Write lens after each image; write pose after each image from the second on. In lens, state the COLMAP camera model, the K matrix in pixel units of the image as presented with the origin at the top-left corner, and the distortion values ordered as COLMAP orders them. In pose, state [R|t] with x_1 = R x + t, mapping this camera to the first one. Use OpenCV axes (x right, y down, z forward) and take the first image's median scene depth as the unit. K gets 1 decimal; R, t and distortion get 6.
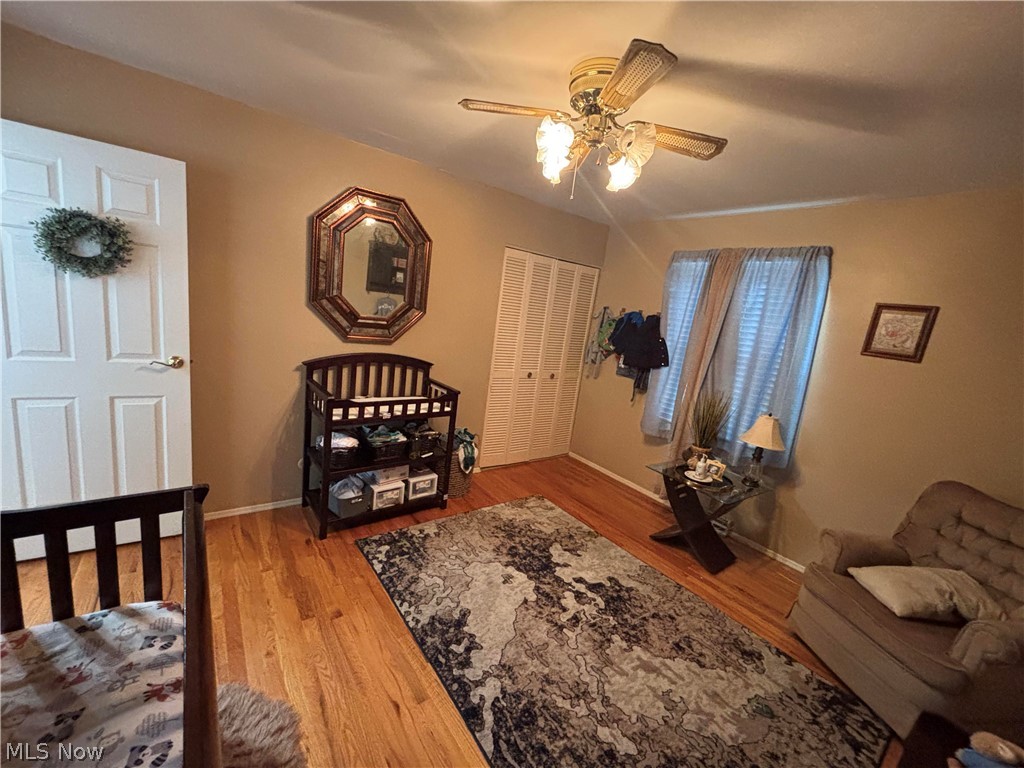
lens RADIAL K [[410.8, 0, 512.8], [0, 410.8, 387.2], [0, 0, 1]] dist [0.000741, -0.001084]
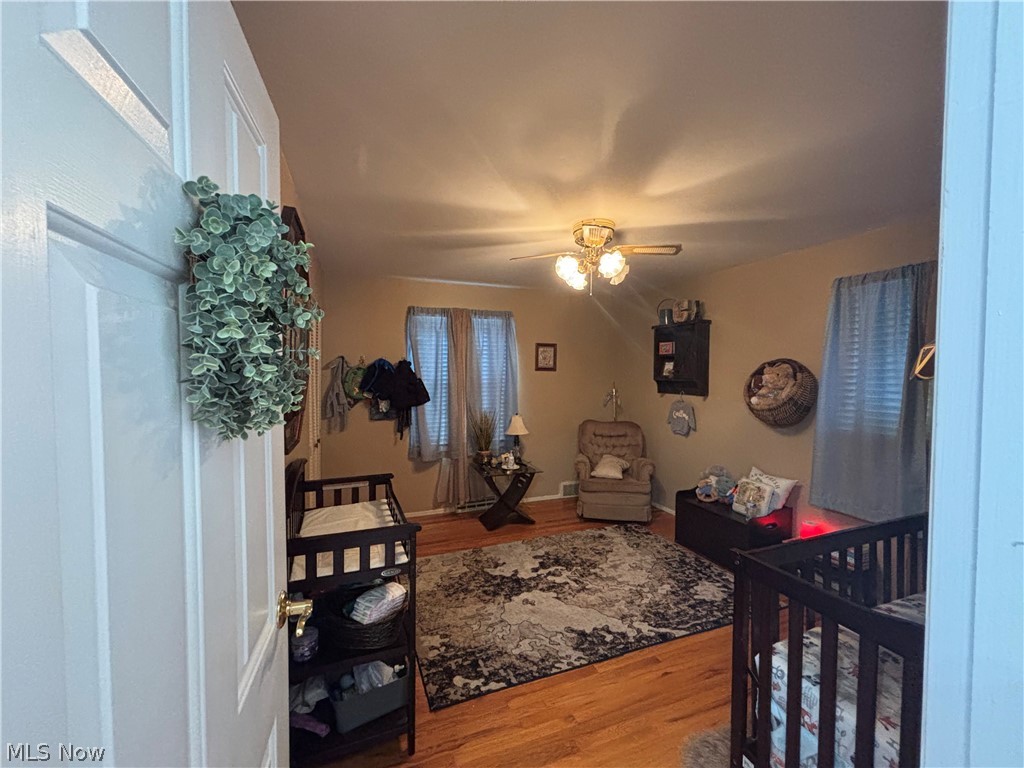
lens RADIAL K [[410.8, 0, 509.4], [0, 410.8, 384.9], [0, 0, 1]] dist [0.000741, -0.001084]
pose [[0.284457, -0.155329, 0.946022, -1.025540], [0.219330, 0.971160, 0.093507, -0.236047], [-0.933262, 0.180892, 0.310321, 0.602419]]
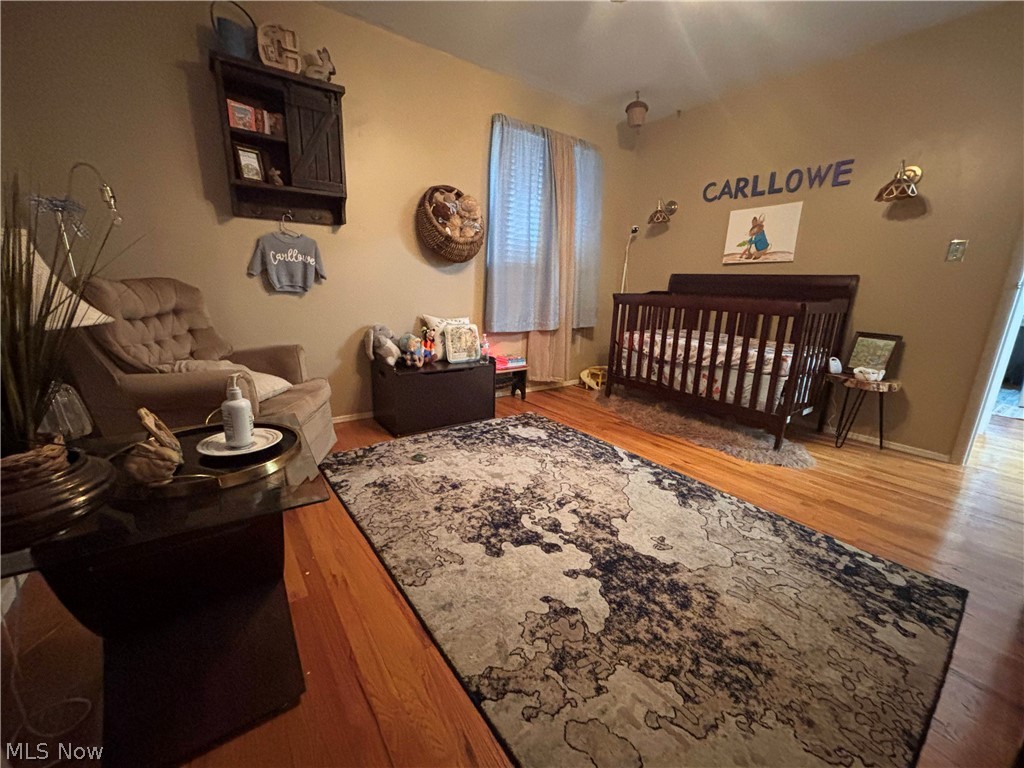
lens RADIAL K [[410.8, 0, 506.9], [0, 410.8, 385.9], [0, 0, 1]] dist [0.000741, -0.001084]
pose [[-0.988427, -0.150375, -0.019966, 0.293159], [-0.144311, 0.891573, 0.429270, -0.014391], [-0.046750, 0.427183, -0.902956, 1.538369]]
